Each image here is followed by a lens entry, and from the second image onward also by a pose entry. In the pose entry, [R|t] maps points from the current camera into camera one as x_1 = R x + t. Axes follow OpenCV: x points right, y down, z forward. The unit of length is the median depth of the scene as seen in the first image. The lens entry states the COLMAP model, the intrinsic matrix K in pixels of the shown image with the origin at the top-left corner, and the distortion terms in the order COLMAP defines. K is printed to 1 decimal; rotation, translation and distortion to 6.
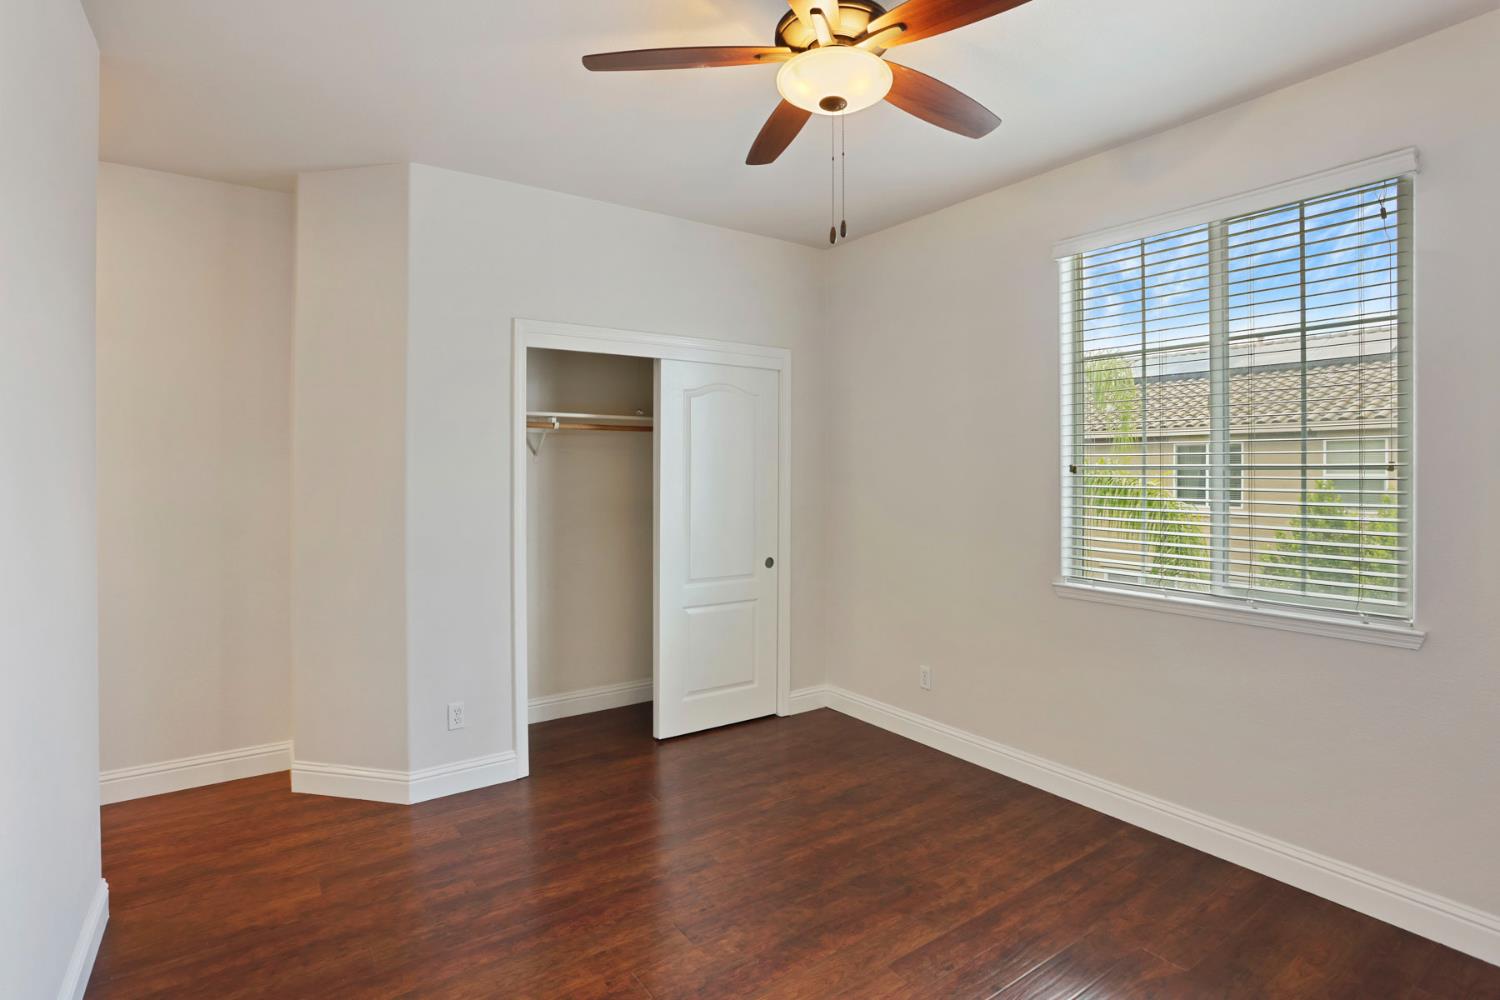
lens RADIAL K [[740.6, 0, 751.1], [0, 740.6, 491.8], [0, 0, 1]] dist [-0.040025, 0.000234]
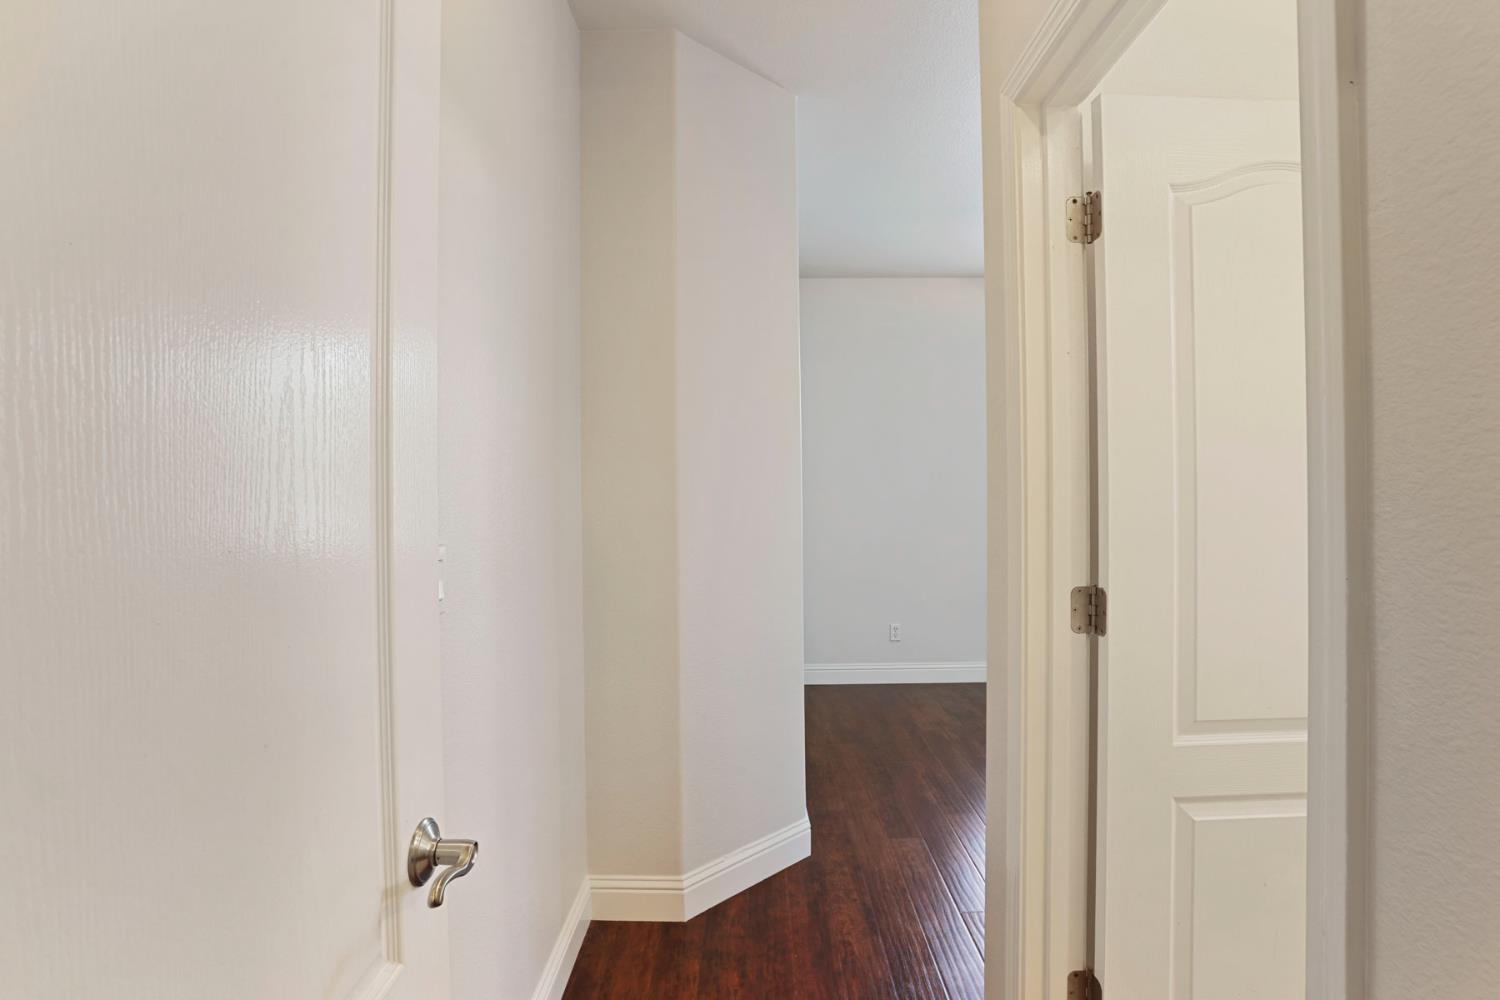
lens RADIAL K [[740.6, 0, 751.5], [0, 740.6, 490.1], [0, 0, 1]] dist [-0.040025, 0.000234]
pose [[0.575797, -0.013403, 0.817483, -1.254080], [0.020860, 0.999781, 0.001699, -0.008598], [-0.817326, 0.016075, 0.575951, 0.561792]]
